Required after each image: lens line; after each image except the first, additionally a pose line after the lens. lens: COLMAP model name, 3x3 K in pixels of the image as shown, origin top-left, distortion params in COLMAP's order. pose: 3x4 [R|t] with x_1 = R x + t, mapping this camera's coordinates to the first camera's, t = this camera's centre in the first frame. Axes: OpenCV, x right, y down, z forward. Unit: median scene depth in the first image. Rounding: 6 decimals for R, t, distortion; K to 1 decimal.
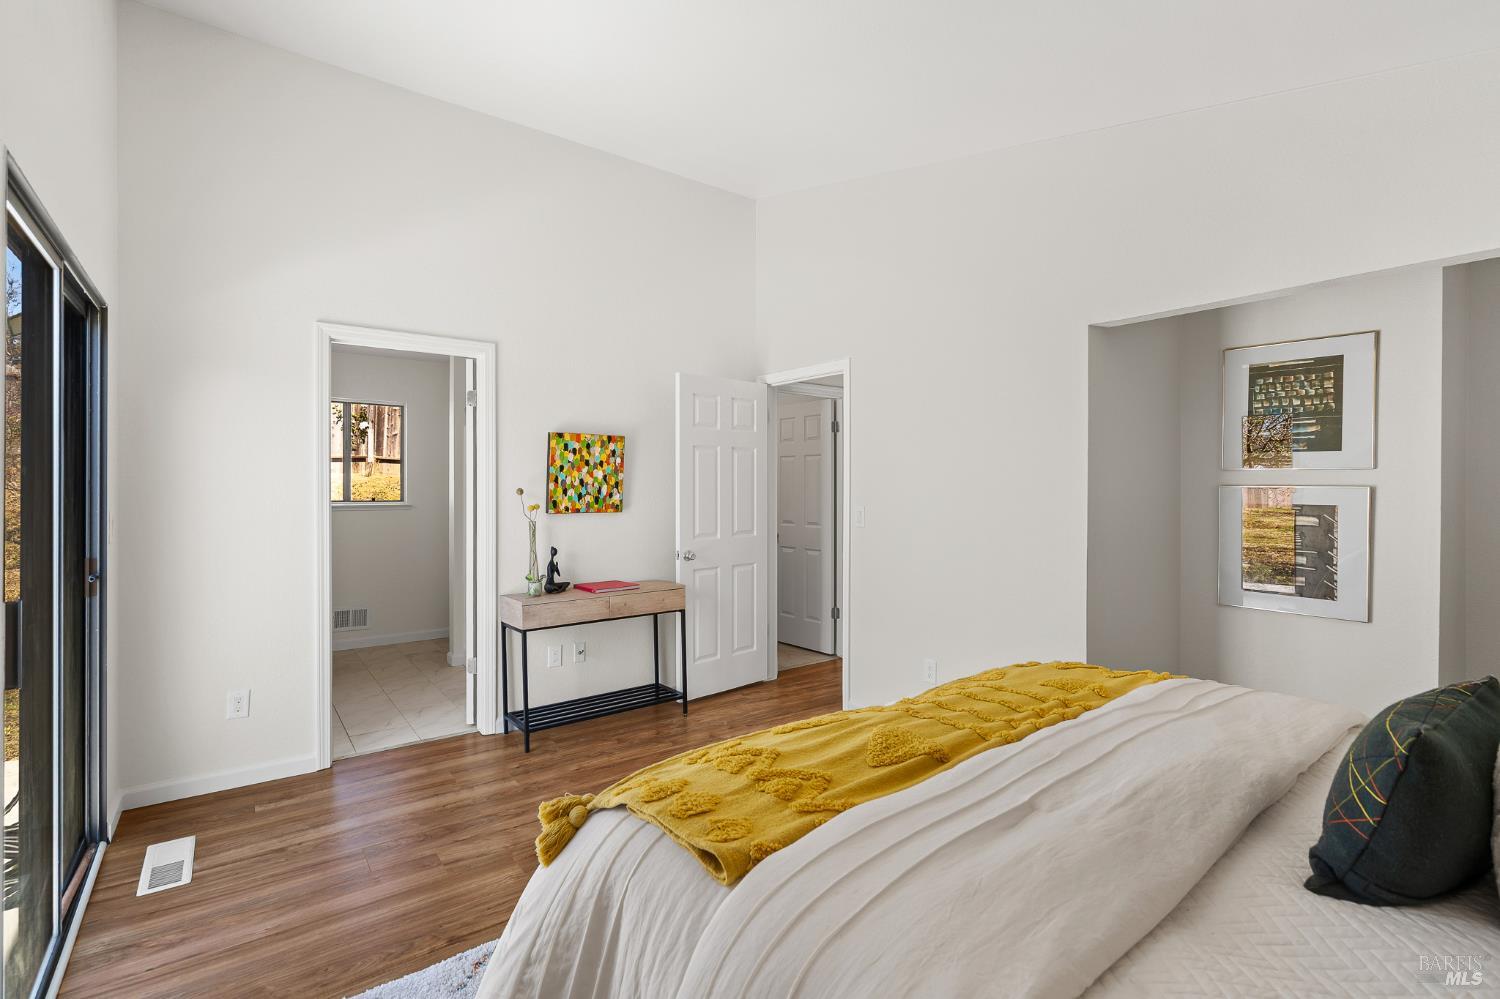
lens RADIAL K [[685.8, 0, 751.5], [0, 685.8, 495.0], [0, 0, 1]] dist [-0.002514, 0.000137]
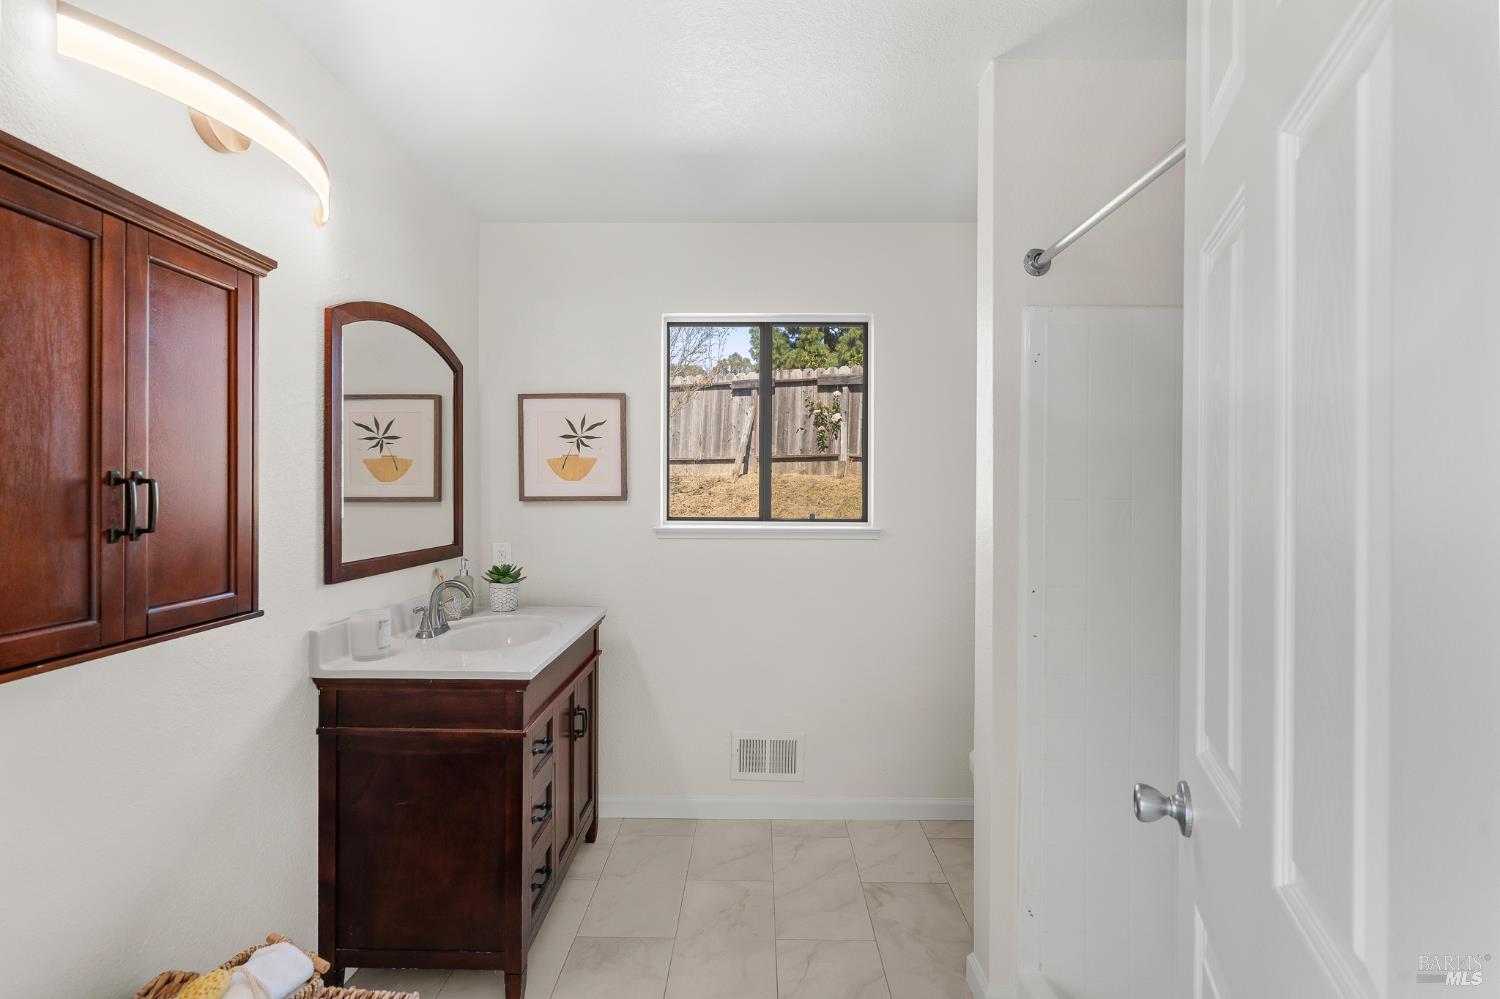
lens RADIAL K [[685.8, 0, 751.5], [0, 685.8, 495.0], [0, 0, 1]] dist [-0.002514, 0.000137]
pose [[0.790155, 0.004761, -0.612889, -0.129375], [-0.007456, 0.999971, -0.001843, -0.003854], [0.612862, 0.006026, 0.790167, 0.267337]]
